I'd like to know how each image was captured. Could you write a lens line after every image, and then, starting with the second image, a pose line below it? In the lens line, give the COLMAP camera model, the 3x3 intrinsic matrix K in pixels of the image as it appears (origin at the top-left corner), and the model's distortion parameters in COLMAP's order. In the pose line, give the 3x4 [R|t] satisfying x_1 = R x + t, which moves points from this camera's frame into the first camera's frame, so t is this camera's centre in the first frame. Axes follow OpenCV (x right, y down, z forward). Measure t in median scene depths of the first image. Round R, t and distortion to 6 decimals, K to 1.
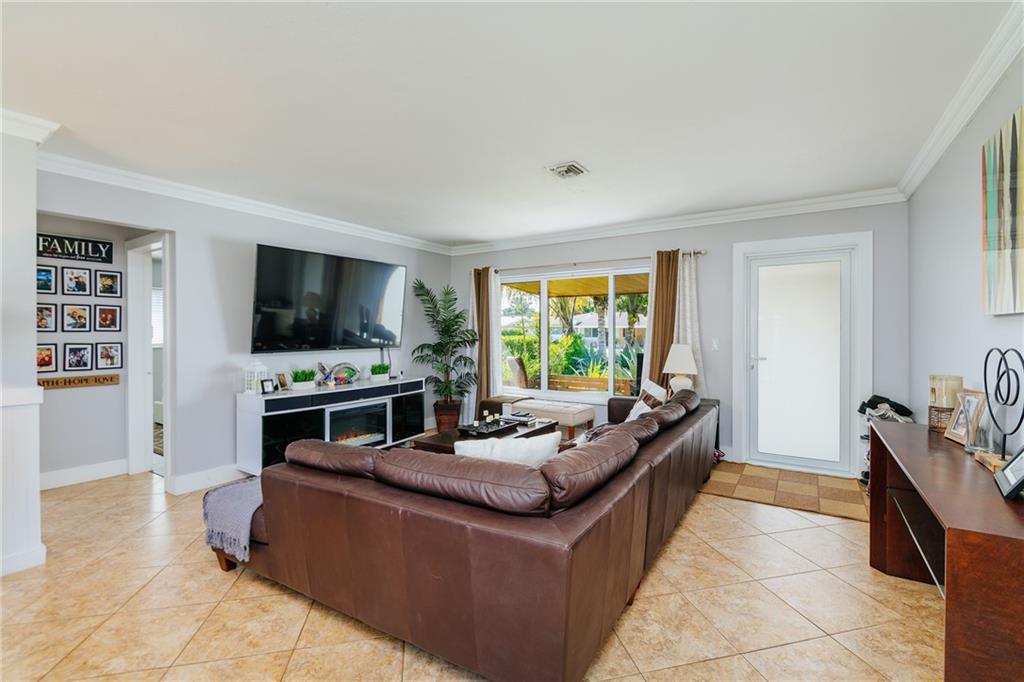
lens RADIAL K [[468.8, 0, 520.6], [0, 468.8, 339.9], [0, 0, 1]] dist [0.001963, -0.000065]
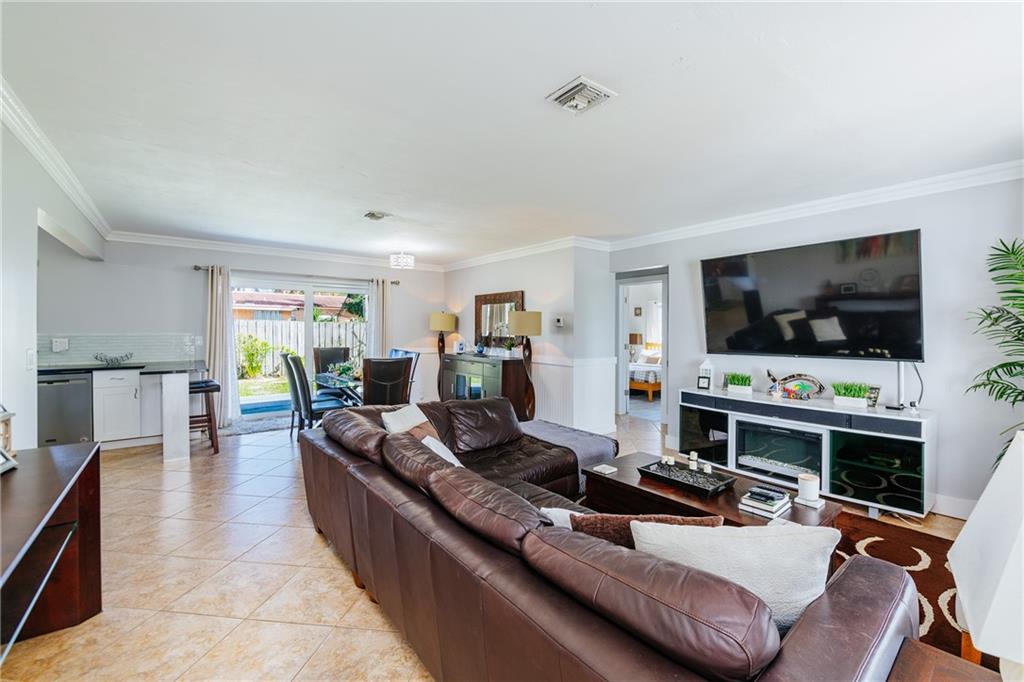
lens RADIAL K [[408.7, 0, 513.8], [0, 408.7, 331.4], [0, 0, 1]] dist [-0.002438, -0.000173]
pose [[-0.336435, -0.002385, -0.941704, 0.576757], [-0.021147, 0.999764, 0.005023, -0.021611], [0.941469, 0.021604, -0.336406, 0.942866]]
